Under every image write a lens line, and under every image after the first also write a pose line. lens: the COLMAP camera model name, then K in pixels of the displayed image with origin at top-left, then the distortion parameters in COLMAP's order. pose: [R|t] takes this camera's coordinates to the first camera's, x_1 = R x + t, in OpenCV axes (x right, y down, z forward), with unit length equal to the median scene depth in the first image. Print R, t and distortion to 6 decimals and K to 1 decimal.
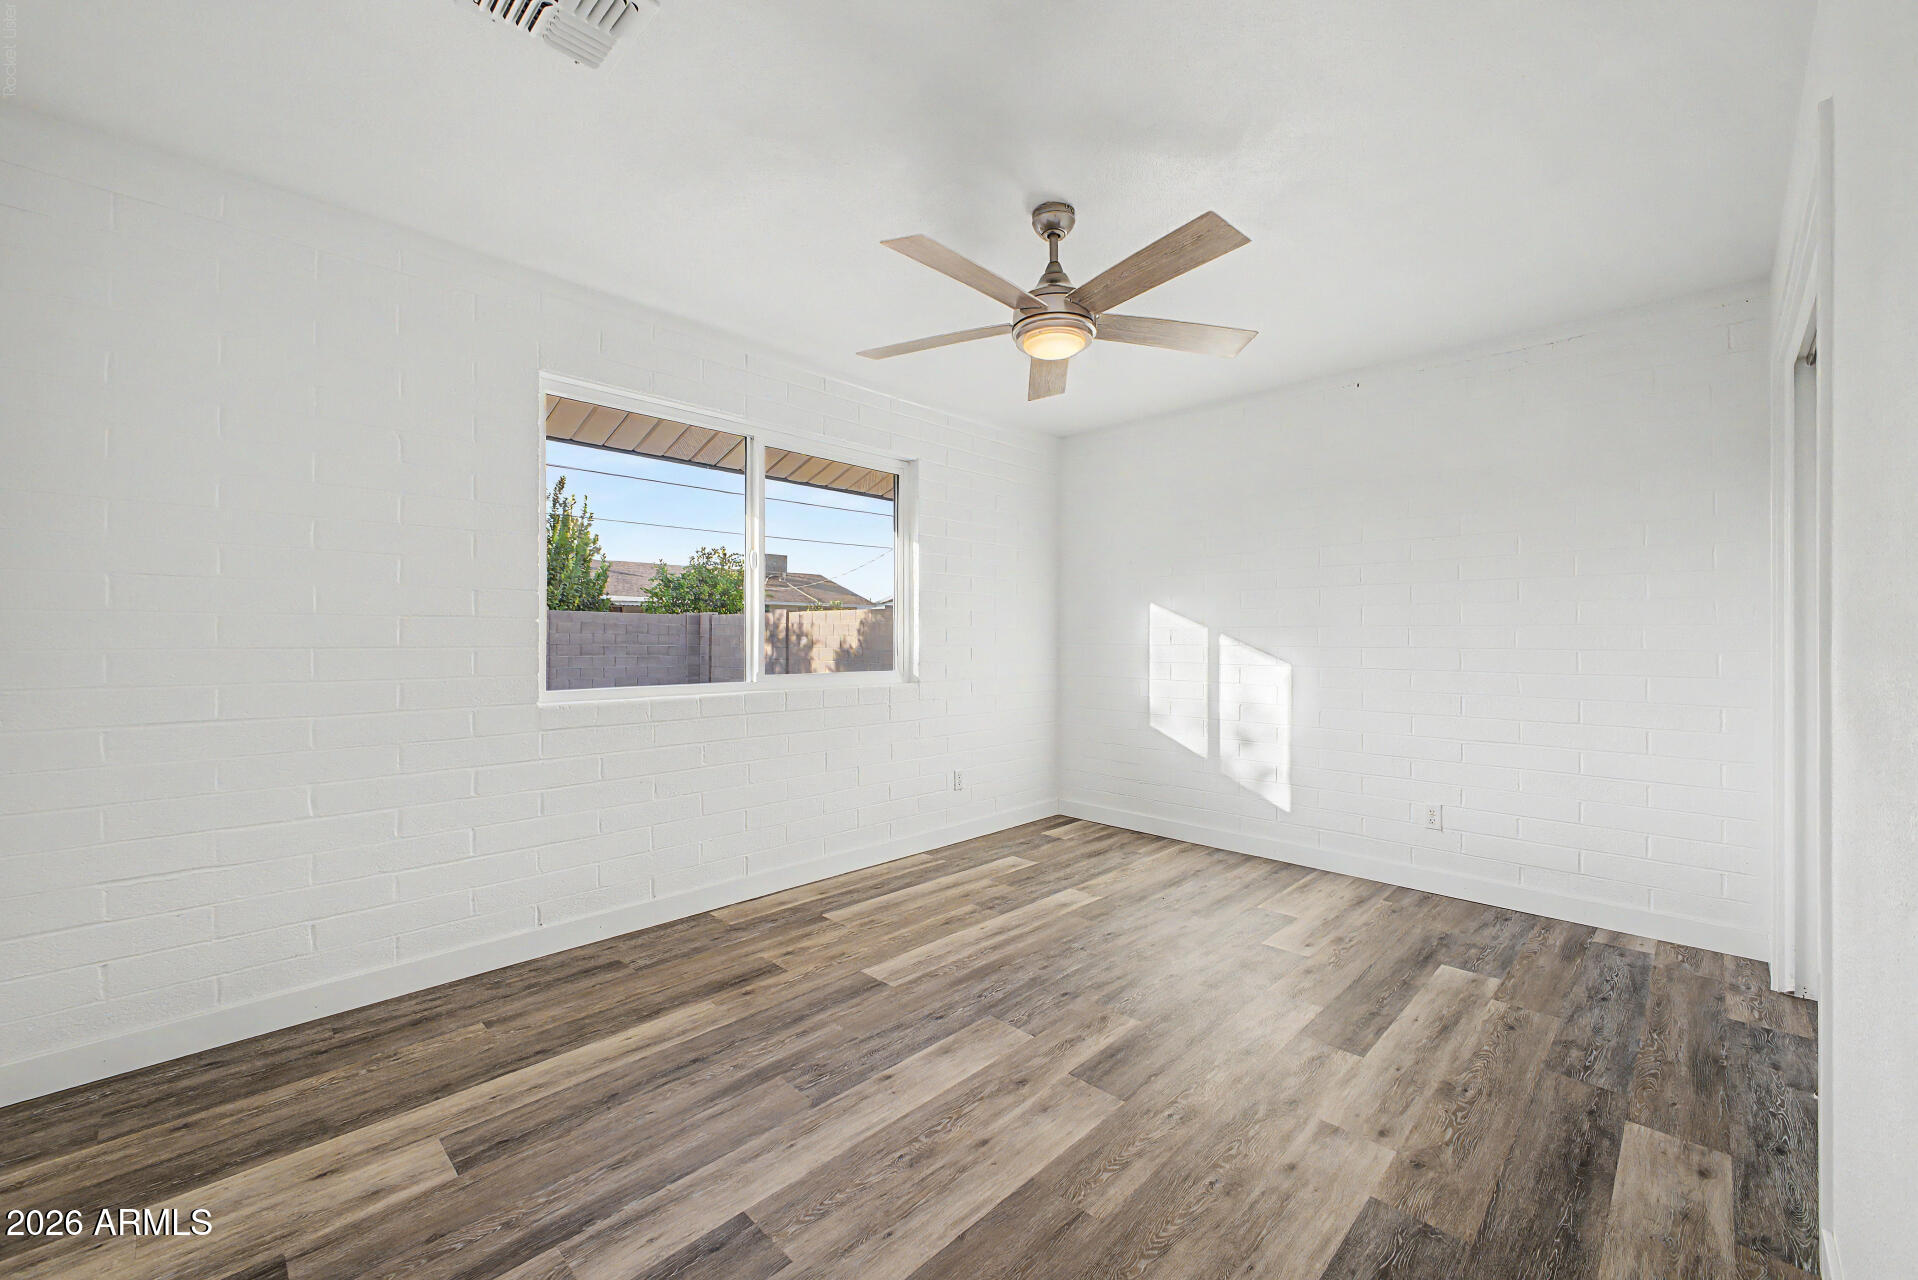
lens RADIAL K [[777.4, 0, 959.0], [0, 777.4, 640.0], [0, 0, 1]] dist [0.007783, -0.000242]
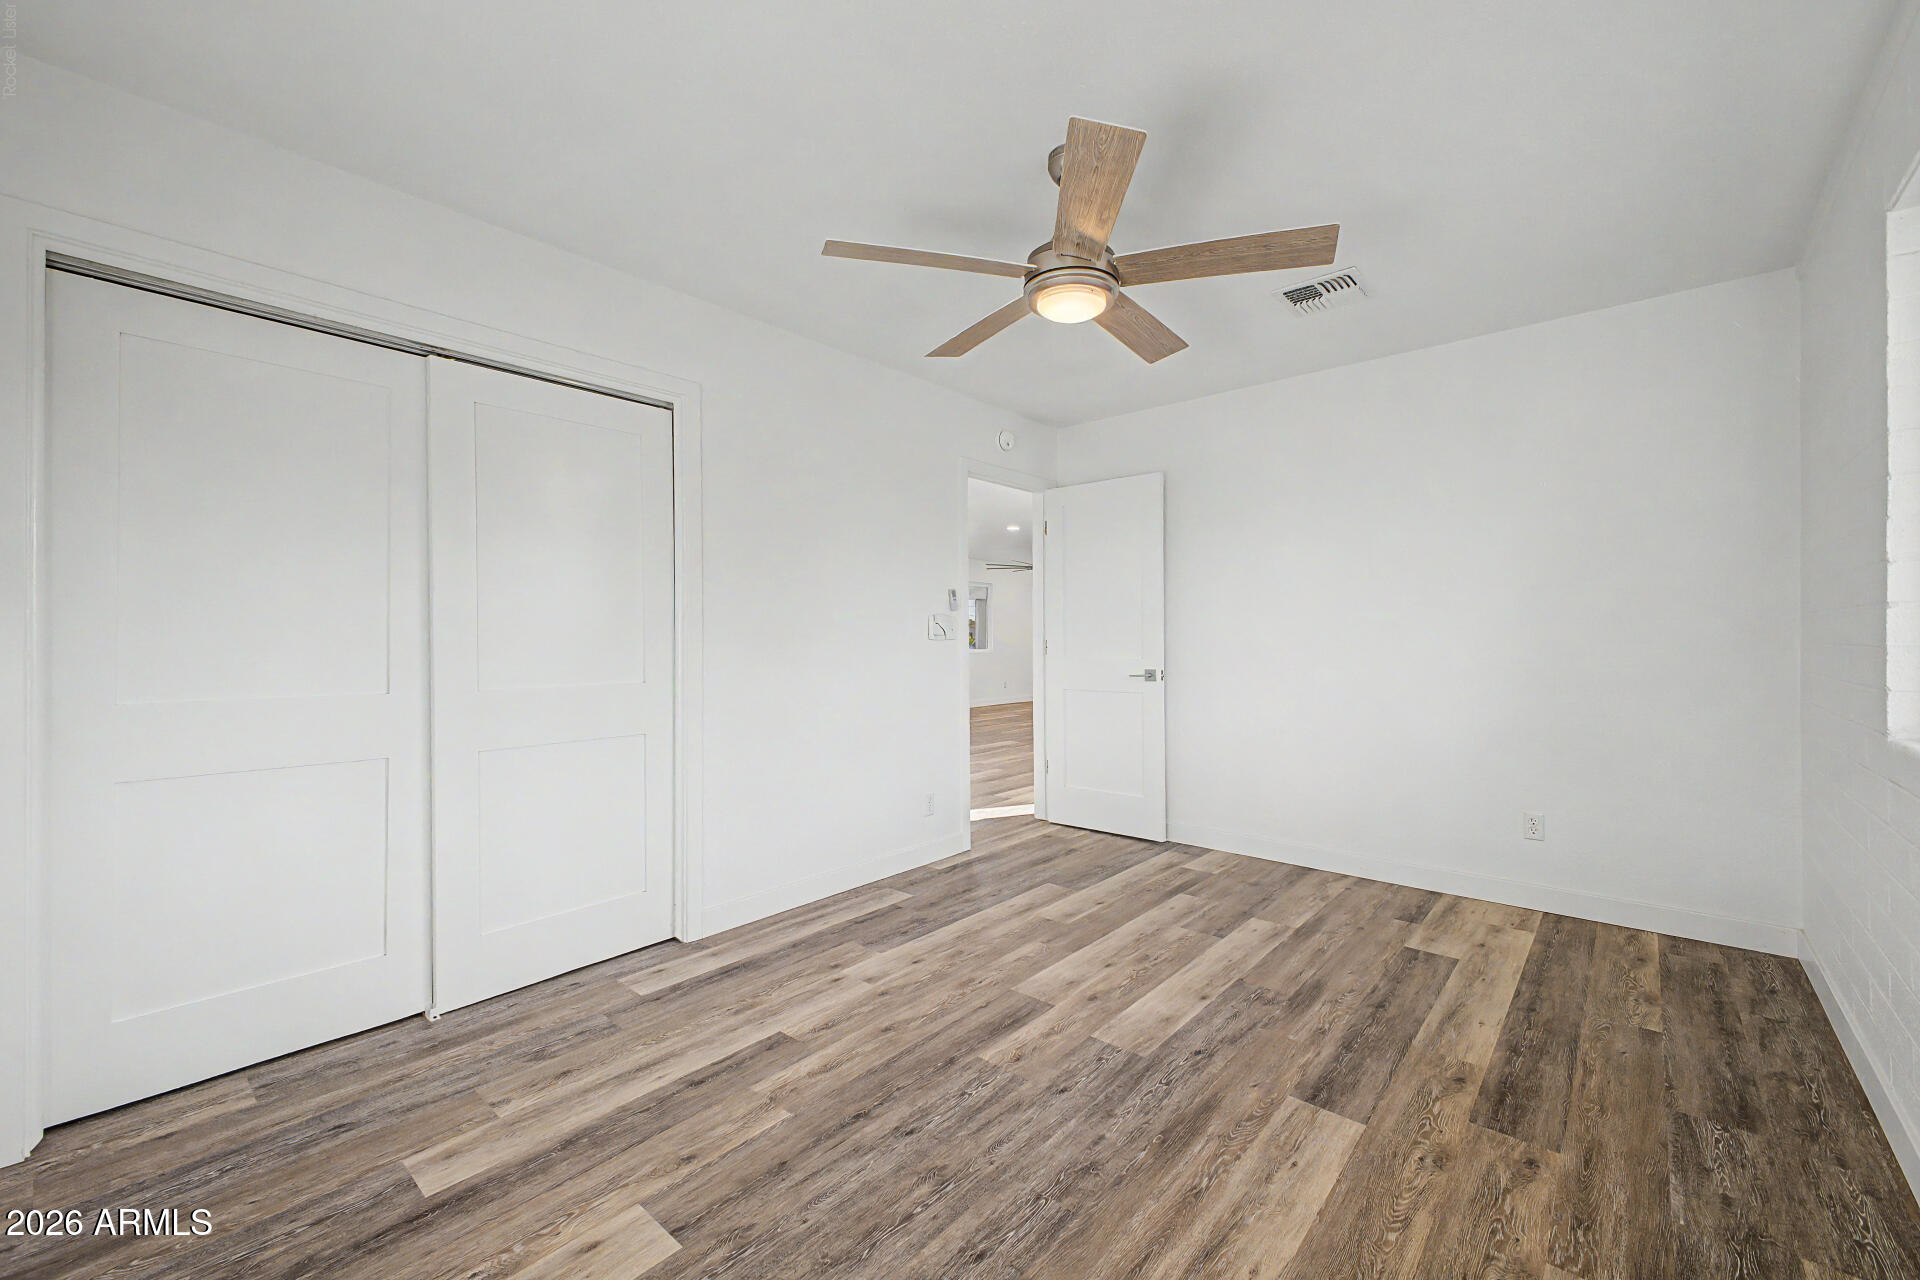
lens RADIAL K [[778.3, 0, 960.0], [0, 778.3, 640.0], [0, 0, 1]] dist [0.007783, -0.000242]
pose [[-0.999252, 0.002944, -0.038568, 0.310158], [0.002730, 0.999981, 0.005596, -0.002799], [0.038584, 0.005487, -0.999240, 2.054049]]
